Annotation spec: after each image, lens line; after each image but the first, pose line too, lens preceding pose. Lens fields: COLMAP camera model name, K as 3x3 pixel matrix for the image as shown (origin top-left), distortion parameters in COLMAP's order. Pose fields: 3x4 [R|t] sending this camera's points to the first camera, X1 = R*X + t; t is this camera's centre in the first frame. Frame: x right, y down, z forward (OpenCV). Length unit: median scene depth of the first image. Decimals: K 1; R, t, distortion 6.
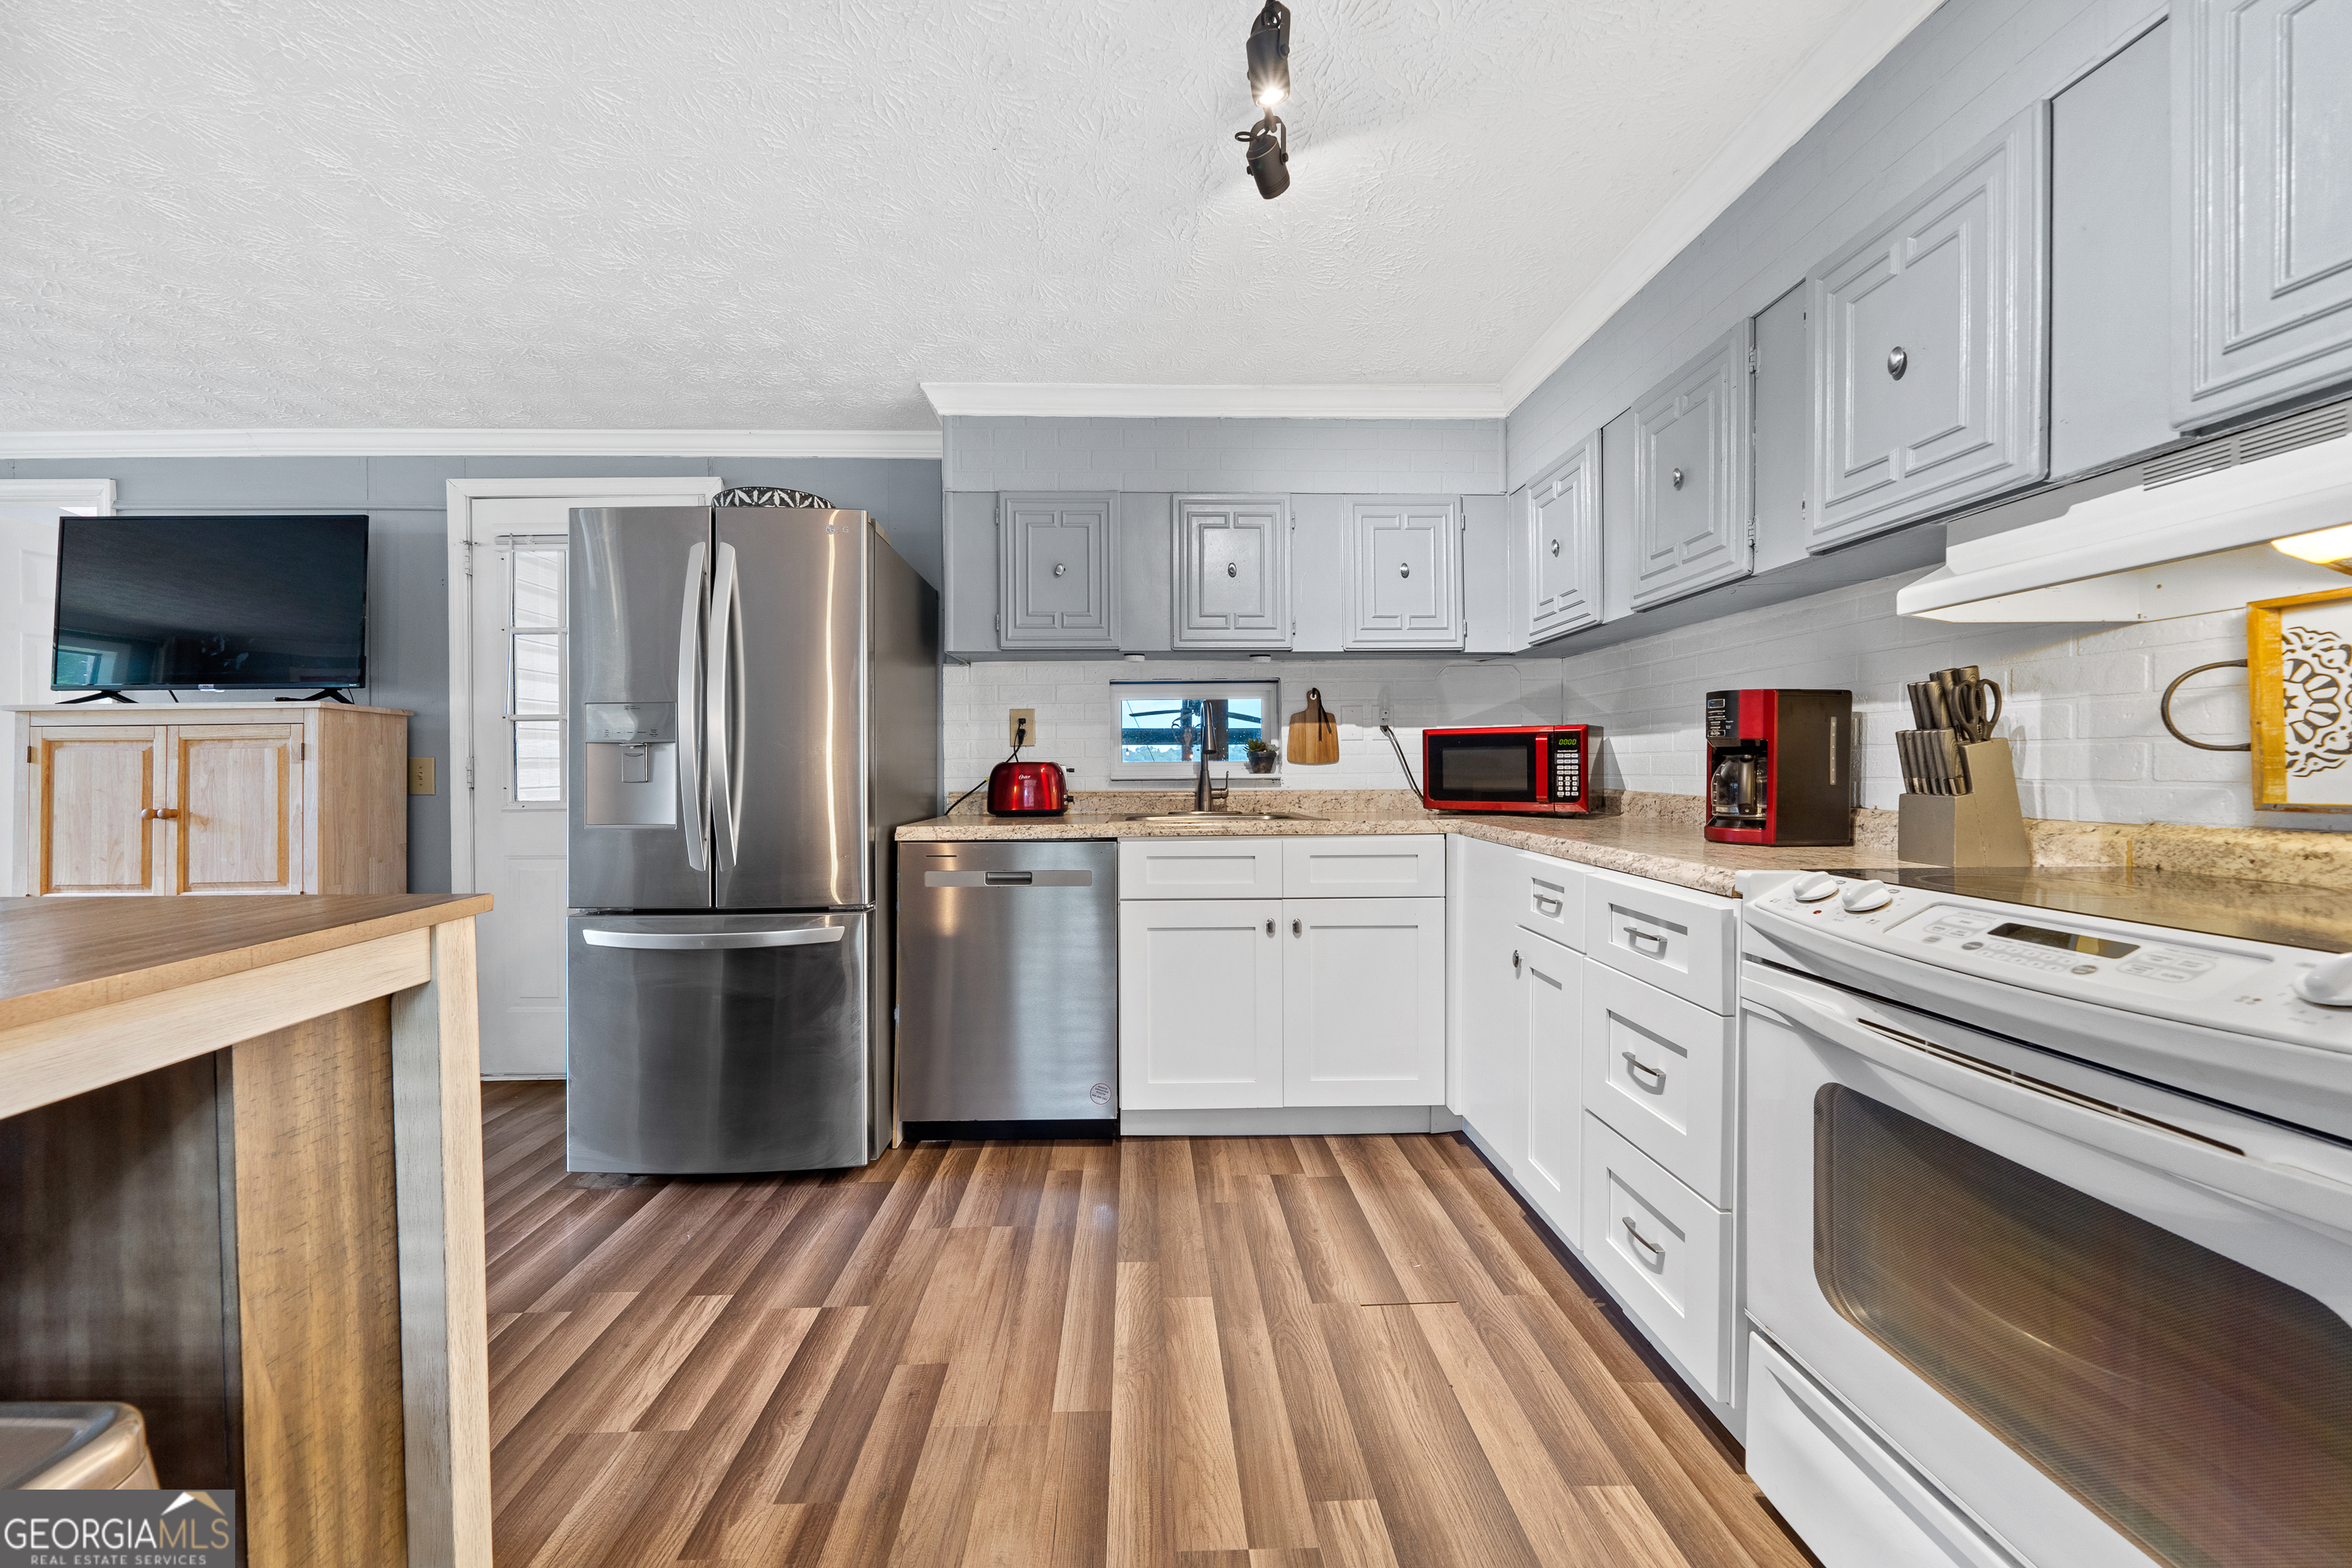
lens RADIAL K [[831.7, 0, 1136.6], [0, 831.7, 771.3], [0, 0, 1]] dist [-0.000842, -0.000109]
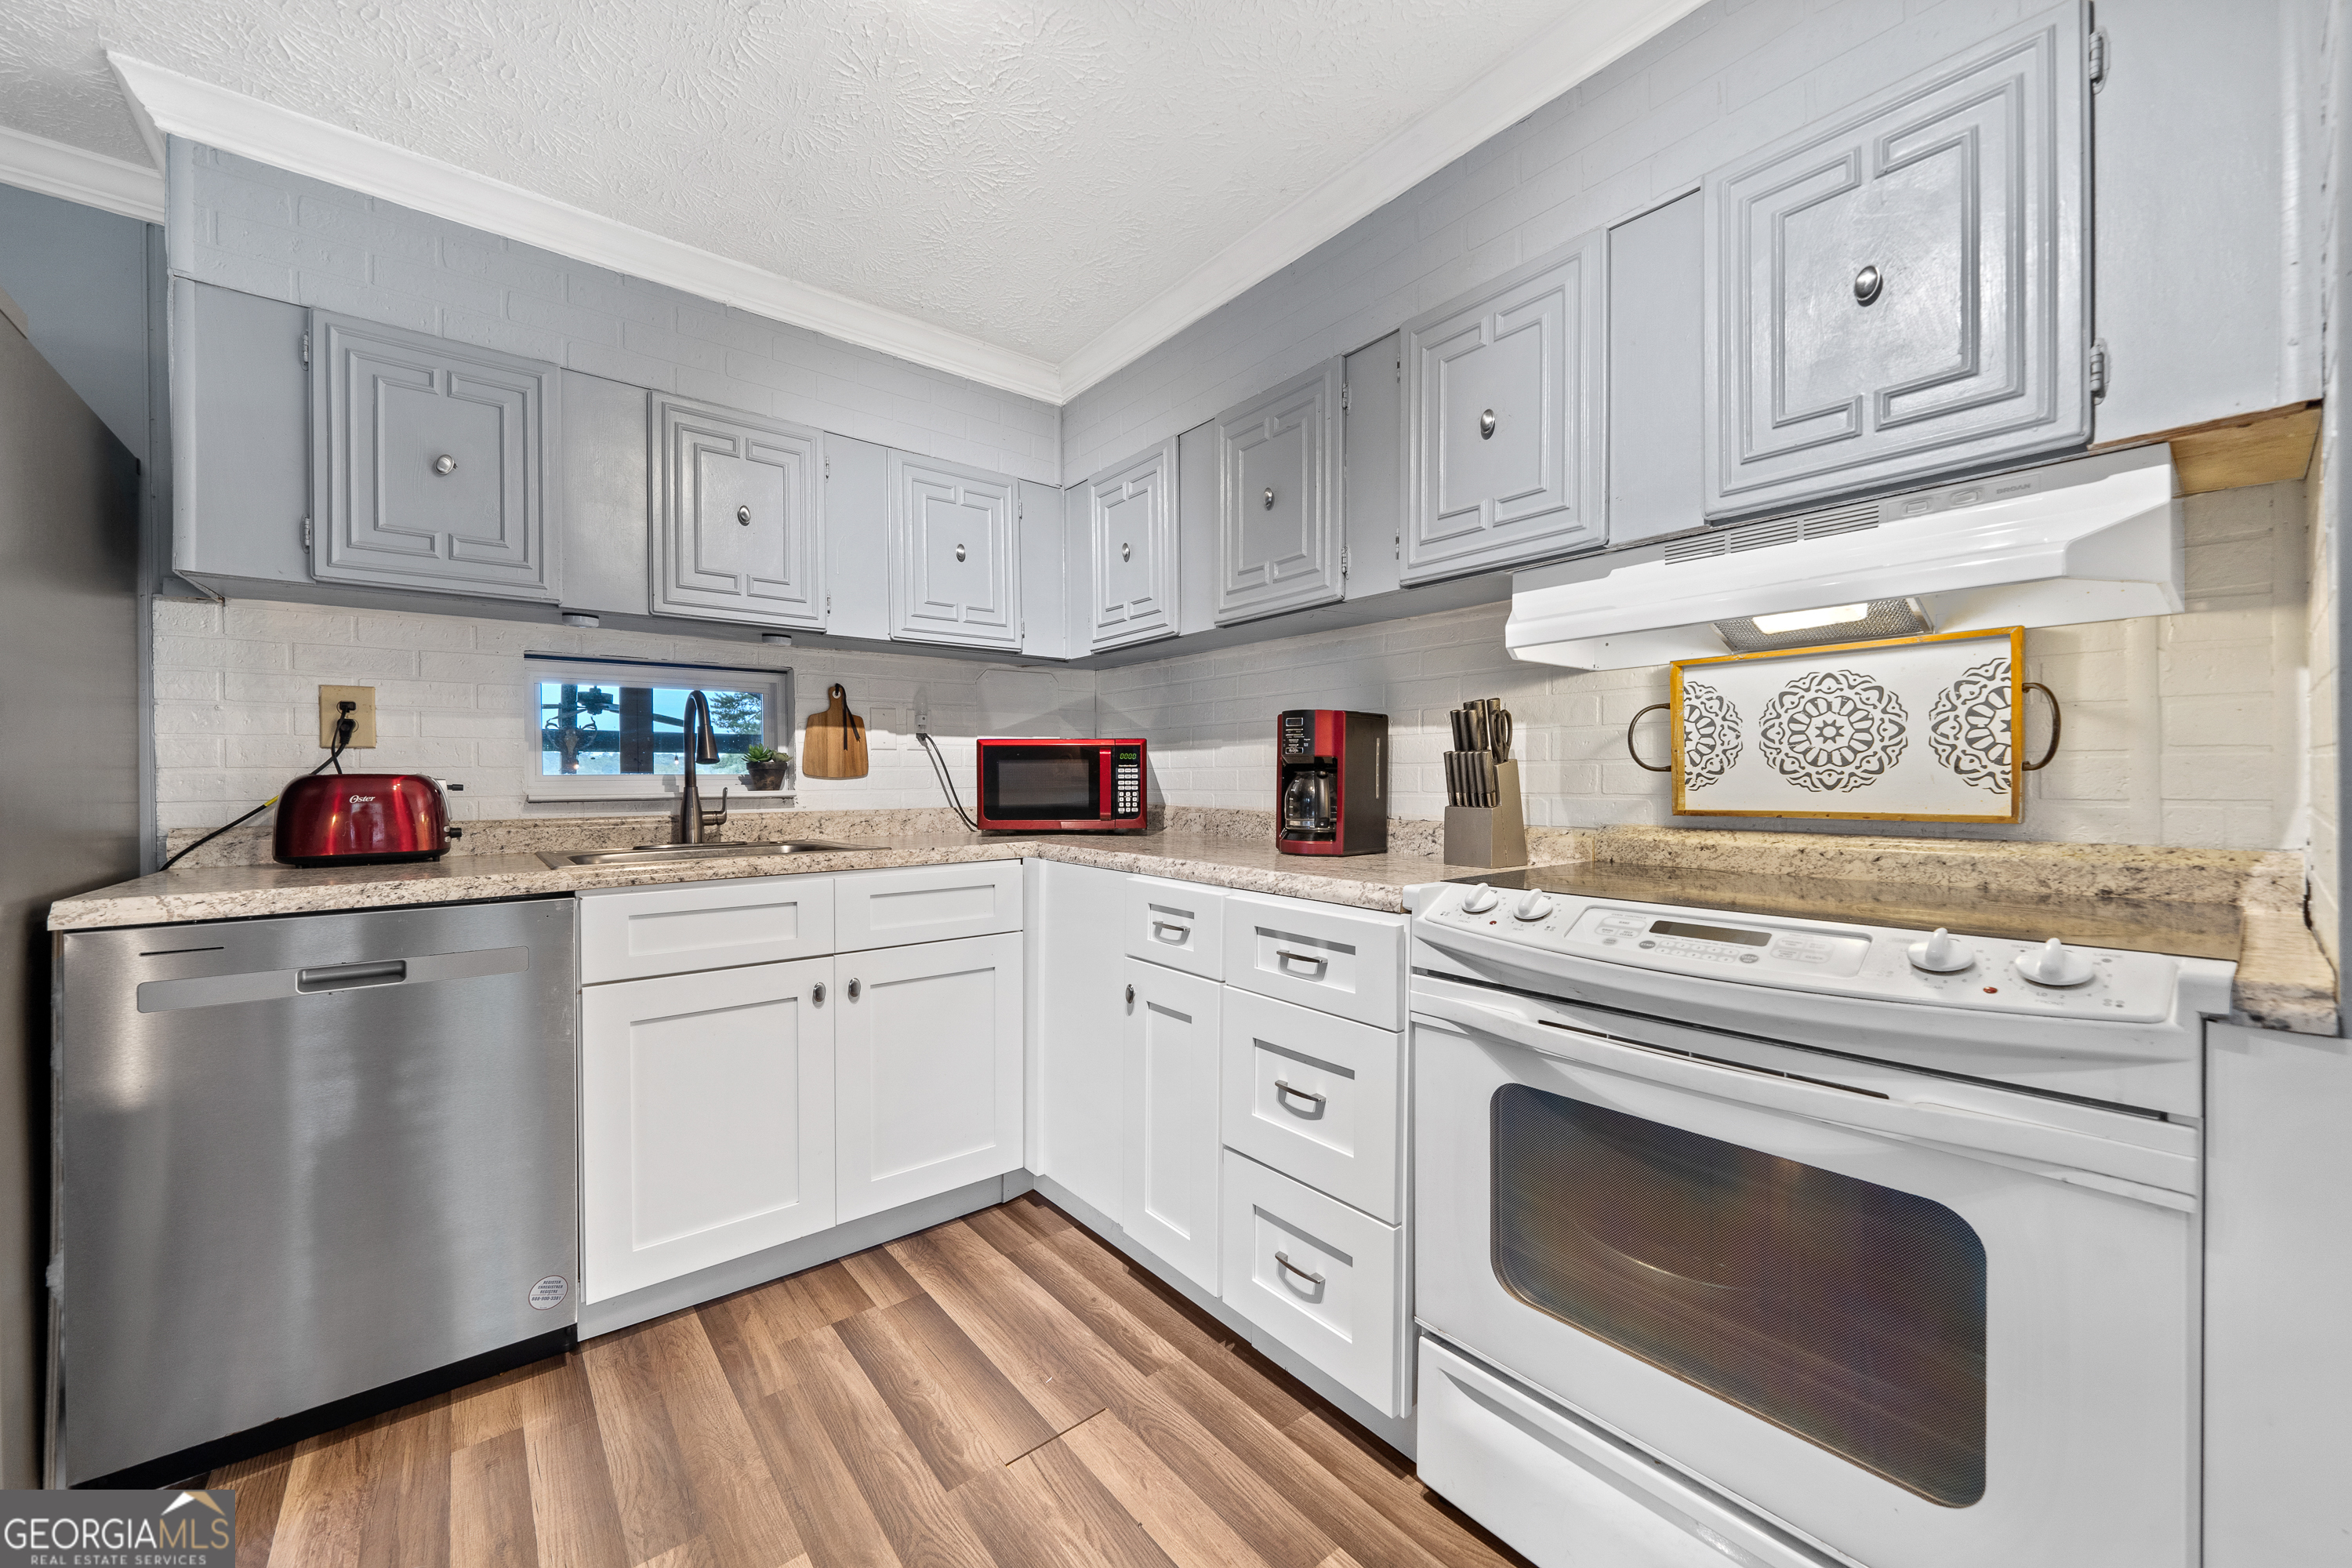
lens RADIAL K [[895.3, 0, 1176.6], [0, 895.3, 786.6], [0, 0, 1]] dist [-0.003598, 0.000011]
pose [[0.787529, -0.003520, 0.616268, -0.105929], [0.002824, 0.999994, 0.002103, -0.002956], [-0.616272, 0.000084, 0.787534, 0.199540]]
